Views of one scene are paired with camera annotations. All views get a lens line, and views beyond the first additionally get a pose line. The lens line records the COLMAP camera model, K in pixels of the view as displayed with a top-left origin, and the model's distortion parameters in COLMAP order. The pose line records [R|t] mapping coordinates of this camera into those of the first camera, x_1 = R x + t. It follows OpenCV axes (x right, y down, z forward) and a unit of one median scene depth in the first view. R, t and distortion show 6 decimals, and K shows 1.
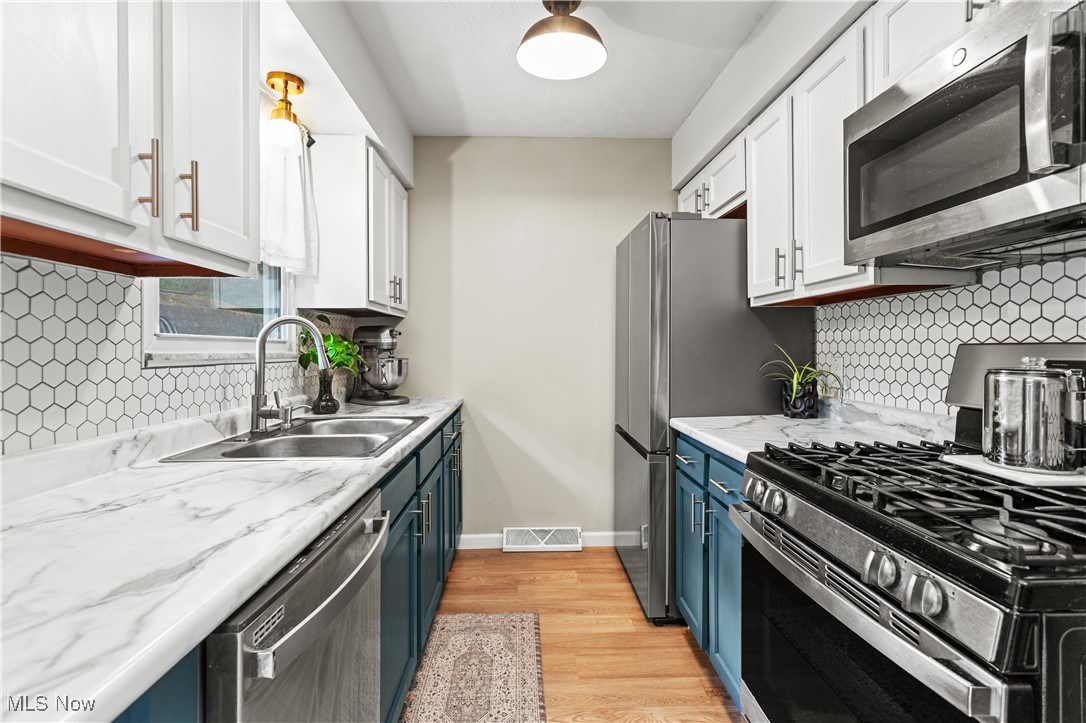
lens RADIAL K [[522.4, 0, 556.8], [0, 522.4, 348.6], [0, 0, 1]] dist [0.000012, 0.001614]
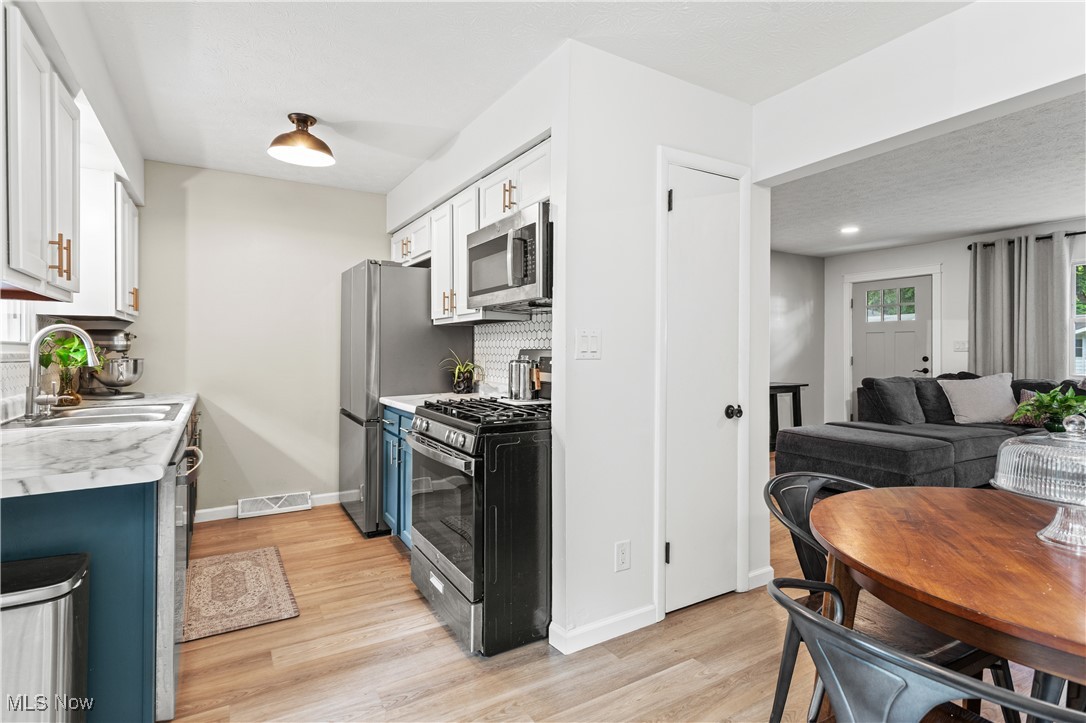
lens RADIAL K [[522.4, 0, 571.8], [0, 522.4, 351.0], [0, 0, 1]] dist [0.000012, 0.001614]
pose [[0.864329, 0.003882, 0.502911, -0.062445], [-0.004322, 0.999991, -0.000291, -0.001882], [-0.502908, -0.001922, 0.864338, -0.583015]]
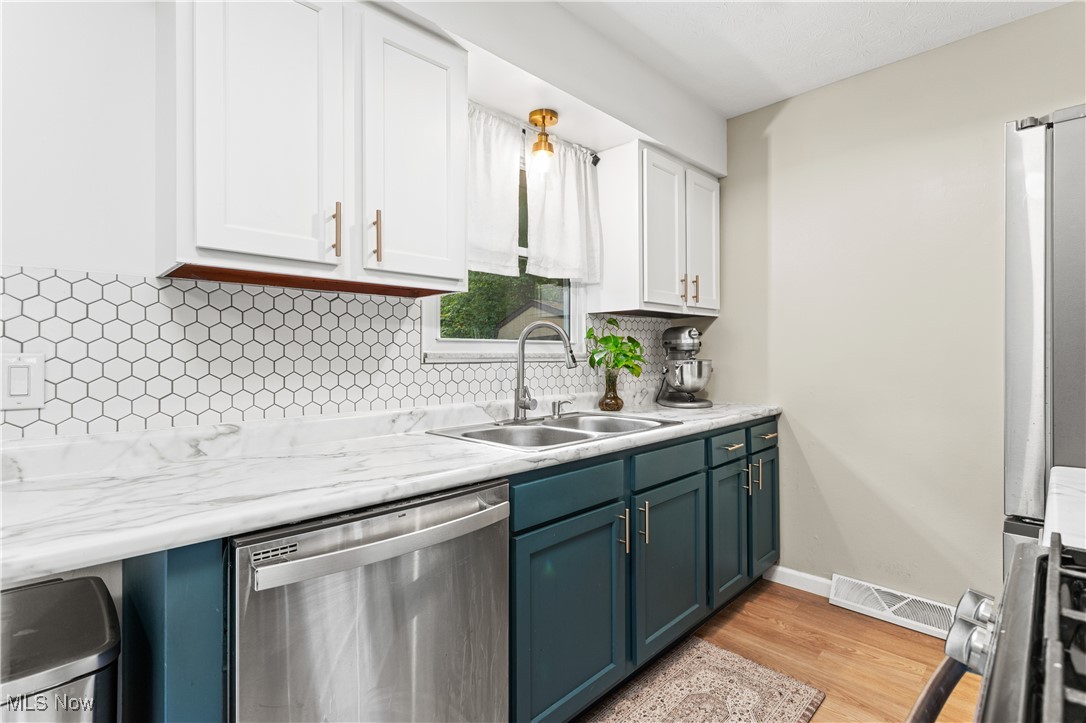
lens RADIAL K [[522.4, 0, 542.6], [0, 522.4, 352.6], [0, 0, 1]] dist [0.000012, 0.001614]
pose [[0.664265, -0.000829, -0.747497, 0.276442], [0.002353, 0.999997, 0.000982, 0.004812], [0.747494, -0.002411, 0.664264, 0.191774]]
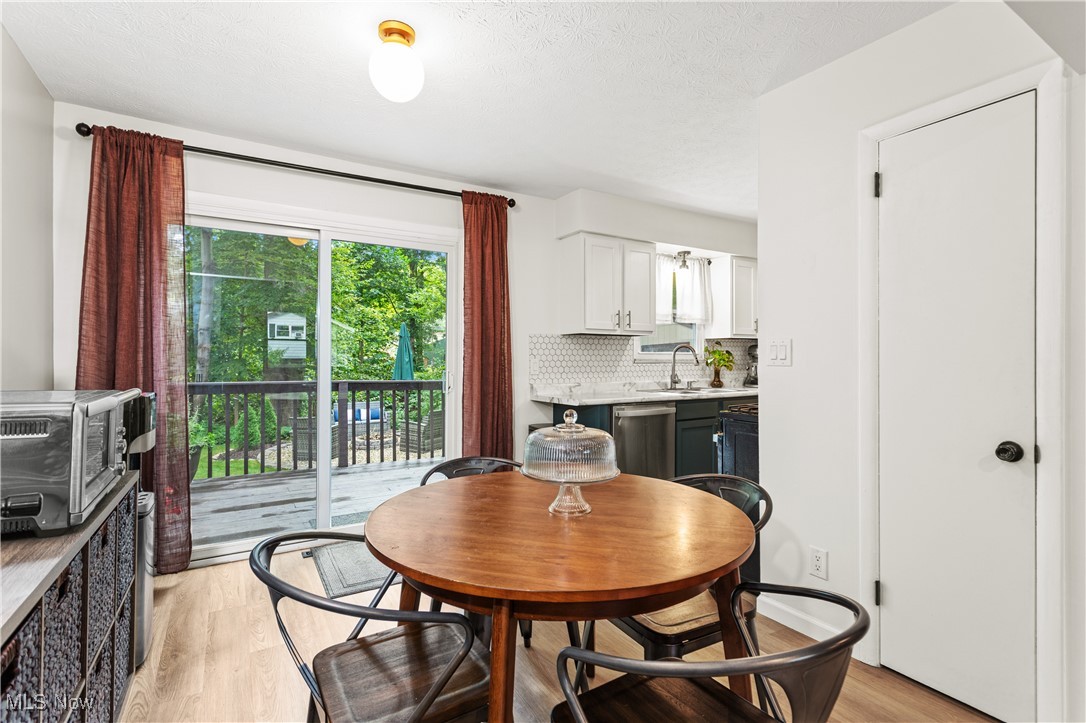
lens RADIAL K [[522.4, 0, 547.2], [0, 522.4, 357.1], [0, 0, 1]] dist [0.000012, 0.001614]
pose [[0.487656, 0.003257, -0.873030, 1.141644], [-0.001155, 0.999995, 0.003086, -0.006444], [0.873035, -0.000497, 0.487657, -0.687563]]
